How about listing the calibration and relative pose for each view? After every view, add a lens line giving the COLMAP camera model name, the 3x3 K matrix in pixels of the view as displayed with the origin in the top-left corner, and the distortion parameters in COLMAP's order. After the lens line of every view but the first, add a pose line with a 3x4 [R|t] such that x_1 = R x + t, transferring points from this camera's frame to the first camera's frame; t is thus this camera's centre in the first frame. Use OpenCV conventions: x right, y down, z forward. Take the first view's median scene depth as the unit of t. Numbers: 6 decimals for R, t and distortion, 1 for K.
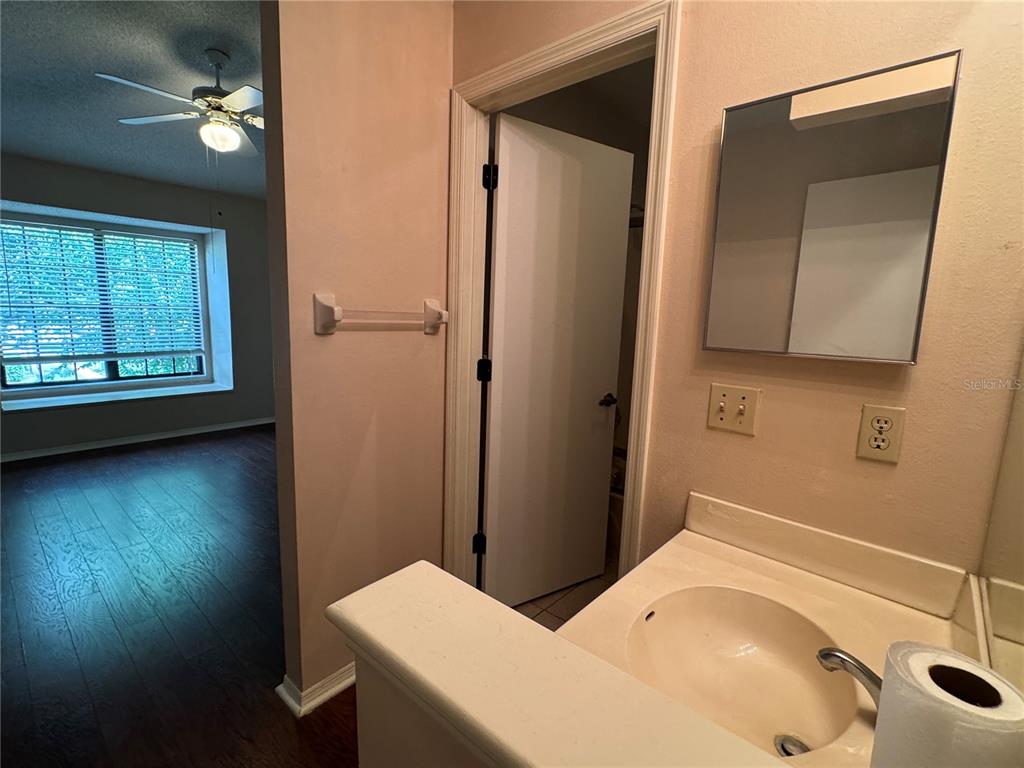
lens RADIAL K [[475.1, 0, 508.1], [0, 475.1, 382.4], [0, 0, 1]] dist [0.001444, -0.000706]
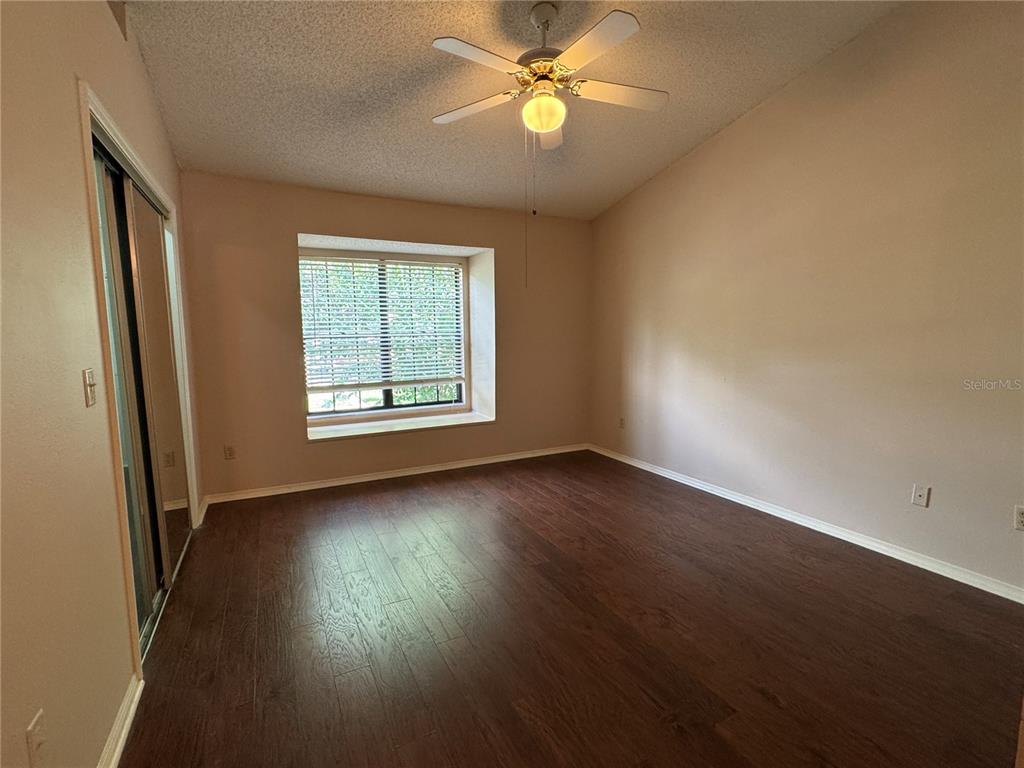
lens RADIAL K [[475.1, 0, 508.1], [0, 475.1, 382.4], [0, 0, 1]] dist [0.001444, -0.000706]
pose [[0.928281, 0.000139, -0.371881, -0.225738], [-0.015171, 0.999182, -0.037495, -0.025719], [0.371571, 0.040448, 0.927523, 0.163766]]
